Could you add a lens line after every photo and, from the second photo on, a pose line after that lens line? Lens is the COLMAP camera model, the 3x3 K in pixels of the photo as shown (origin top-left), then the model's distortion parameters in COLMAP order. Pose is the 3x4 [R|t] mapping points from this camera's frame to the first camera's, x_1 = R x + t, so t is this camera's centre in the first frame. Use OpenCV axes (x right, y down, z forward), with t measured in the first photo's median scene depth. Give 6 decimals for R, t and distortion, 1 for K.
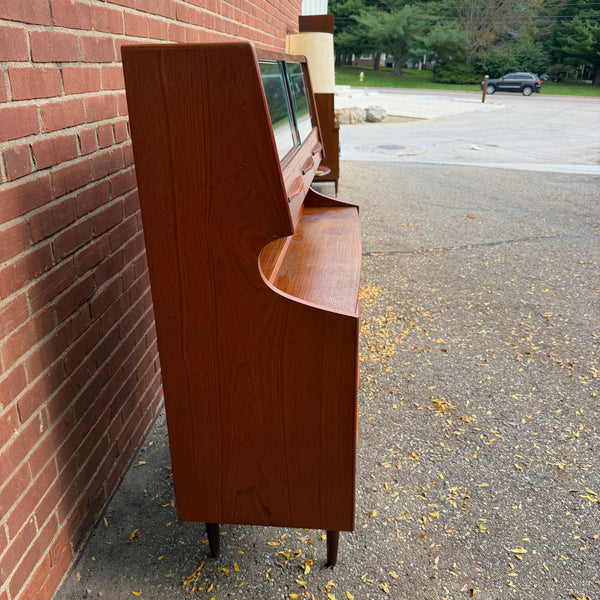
lens RADIAL K [[561.4, 0, 300.0], [0, 561.4, 301.5], [0, 0, 1]] dist [0.048358, -0.080881]
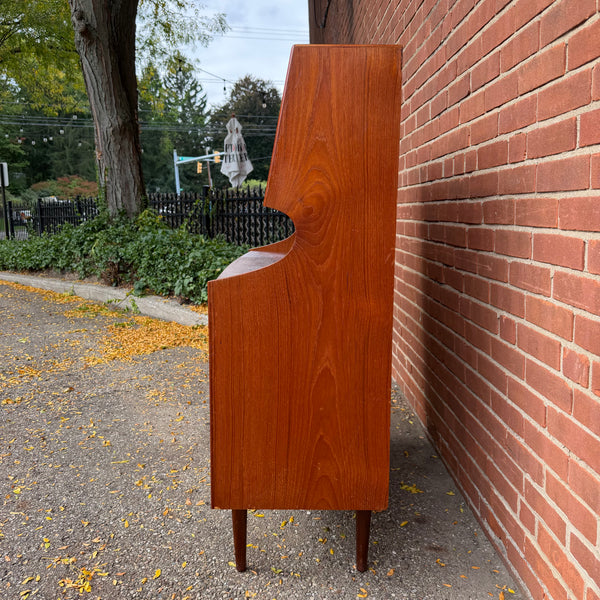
lens RADIAL K [[561.4, 0, 300.0], [0, 561.4, 301.5], [0, 0, 1]] dist [0.048358, -0.080881]
pose [[-0.994868, 0.024951, -0.098058, 0.104517], [-0.030472, 0.850245, 0.525504, -0.762865], [0.096485, 0.525795, -0.845121, 2.448930]]
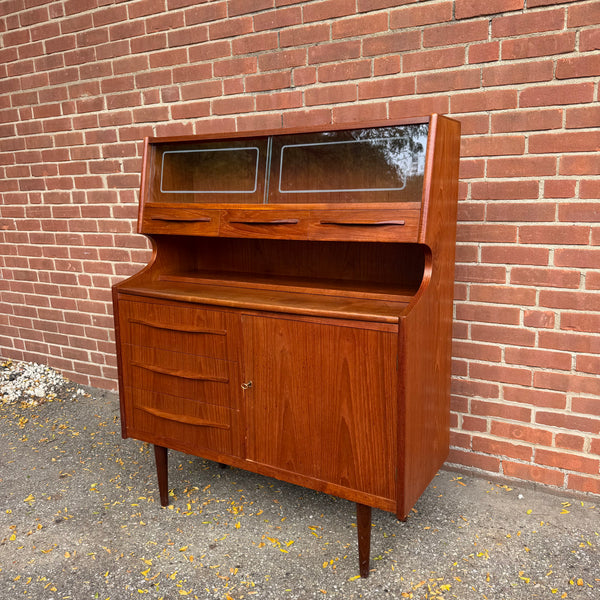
lens RADIAL K [[565.7, 0, 302.5], [0, 565.7, 298.7], [0, 0, 1]] dist [0.038444, -0.065100]
pose [[-0.416367, 0.184735, -0.890231, 1.200641], [-0.327904, 0.882734, 0.336542, -0.604176], [0.848008, 0.432035, -0.306966, 1.747418]]
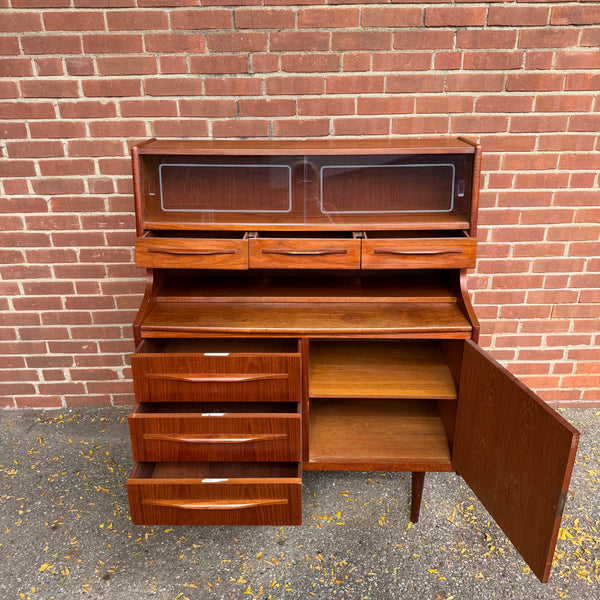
lens RADIAL K [[563.4, 0, 301.4], [0, 563.4, 300.6], [0, 0, 1]] dist [0.024076, -0.038082]
pose [[0.084790, 0.381132, -0.920624, 1.305015], [-0.372357, 0.869130, 0.325519, -0.596290], [0.924208, 0.315200, 0.215611, 0.923047]]
